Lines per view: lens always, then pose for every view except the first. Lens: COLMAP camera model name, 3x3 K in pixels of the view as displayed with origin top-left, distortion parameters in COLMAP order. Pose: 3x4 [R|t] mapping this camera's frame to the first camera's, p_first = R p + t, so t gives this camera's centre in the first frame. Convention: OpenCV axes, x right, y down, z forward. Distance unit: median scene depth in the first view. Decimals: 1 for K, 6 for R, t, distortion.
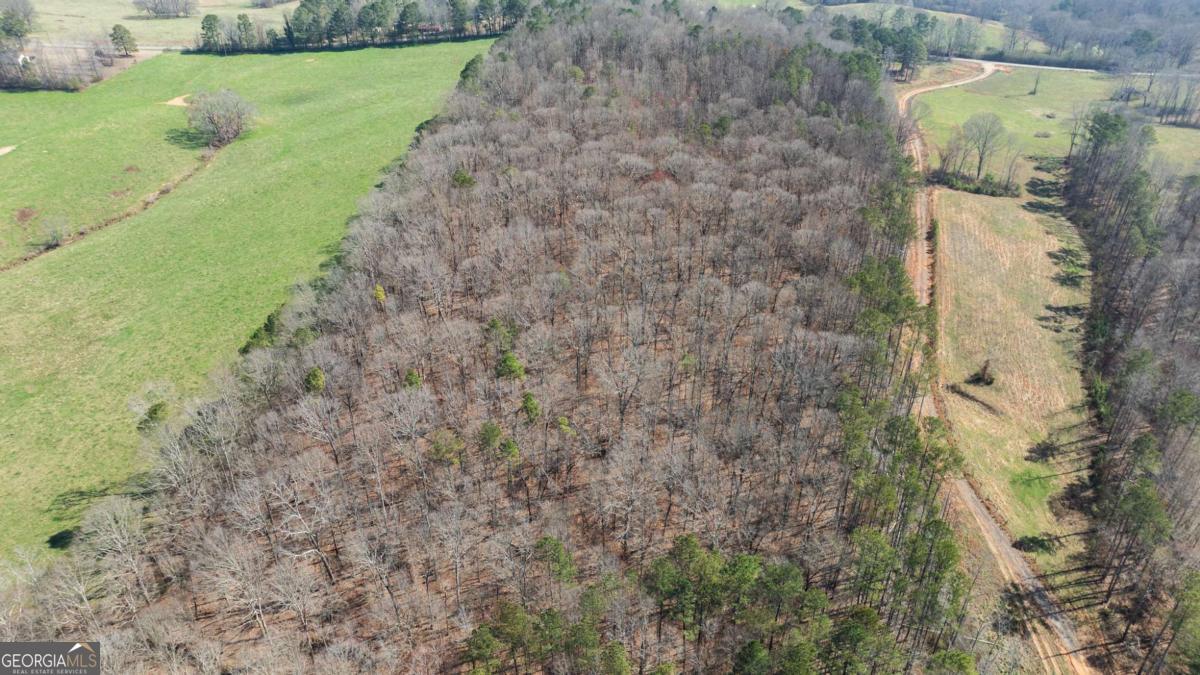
lens RADIAL K [[845.2, 0, 600.0], [0, 845.2, 337.5], [0, 0, 1]] dist [-0.057304, 0.077706]
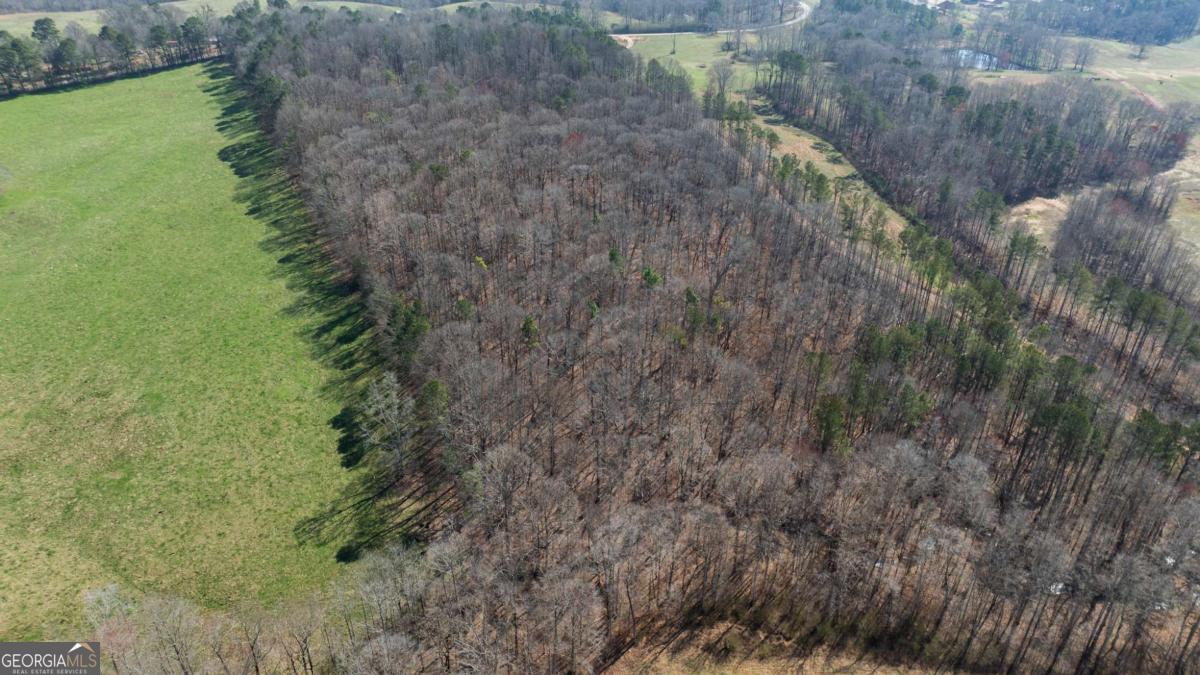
lens RADIAL K [[845.2, 0, 600.0], [0, 845.2, 337.5], [0, 0, 1]] dist [-0.057304, 0.077706]
pose [[0.821189, -0.281808, 0.496218, -0.547590], [0.289182, 0.955141, 0.063870, 0.012383], [-0.491957, 0.091049, 0.865845, -0.020925]]
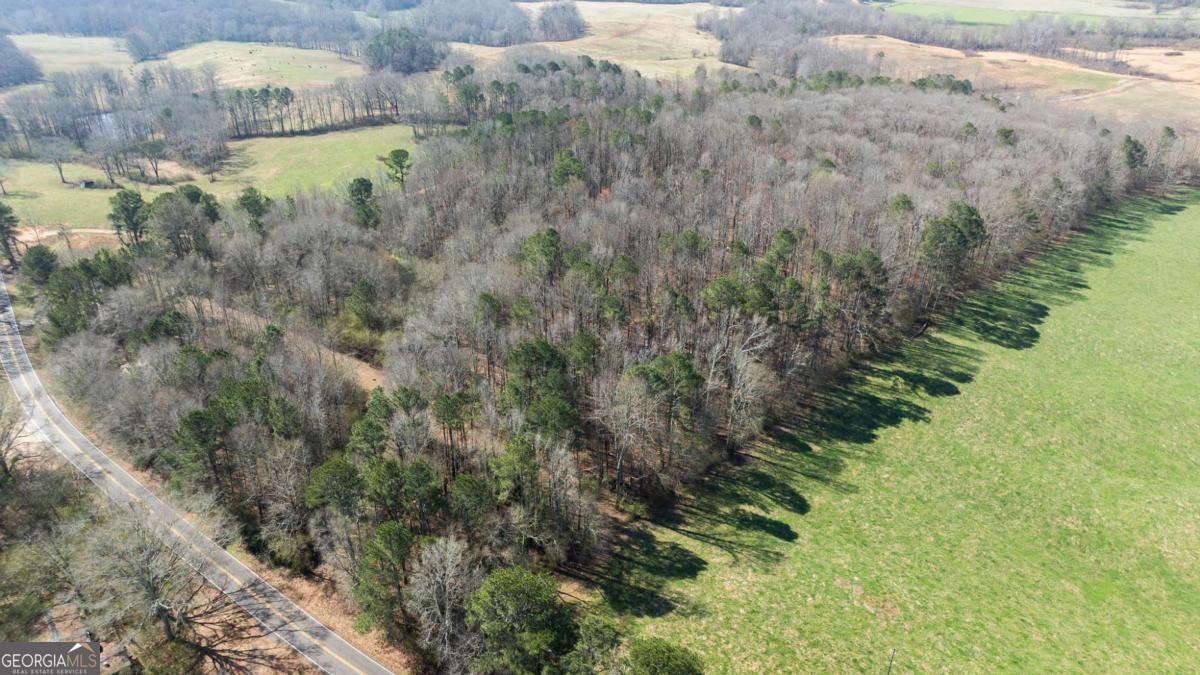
lens RADIAL K [[845.2, 0, 600.0], [0, 845.2, 337.5], [0, 0, 1]] dist [-0.057304, 0.077706]
pose [[-0.810884, -0.273671, 0.517273, -0.384228], [0.298660, 0.566610, 0.767956, -1.116029], [-0.503260, 0.777211, -0.377720, 1.918262]]
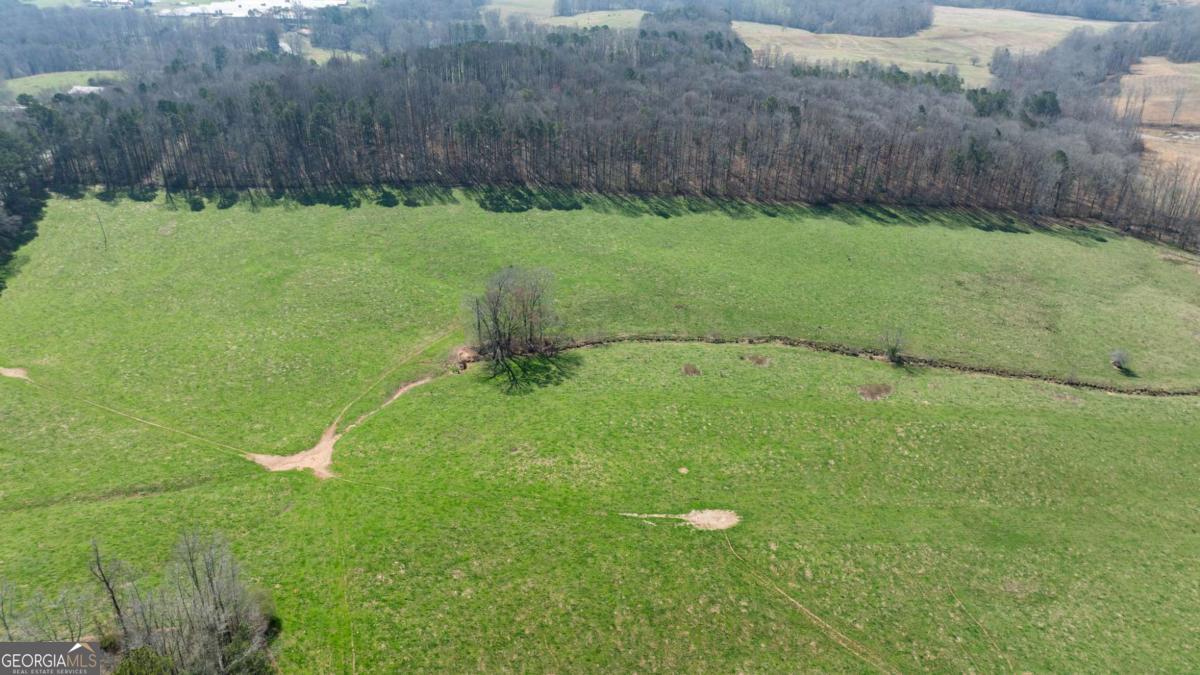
lens RADIAL K [[845.2, 0, 600.0], [0, 845.2, 337.5], [0, 0, 1]] dist [-0.057304, 0.077706]
pose [[-0.230899, -0.454969, 0.860052, -1.415821], [0.492645, 0.707588, 0.506577, -0.753994], [-0.839039, 0.540668, 0.060756, 1.309431]]
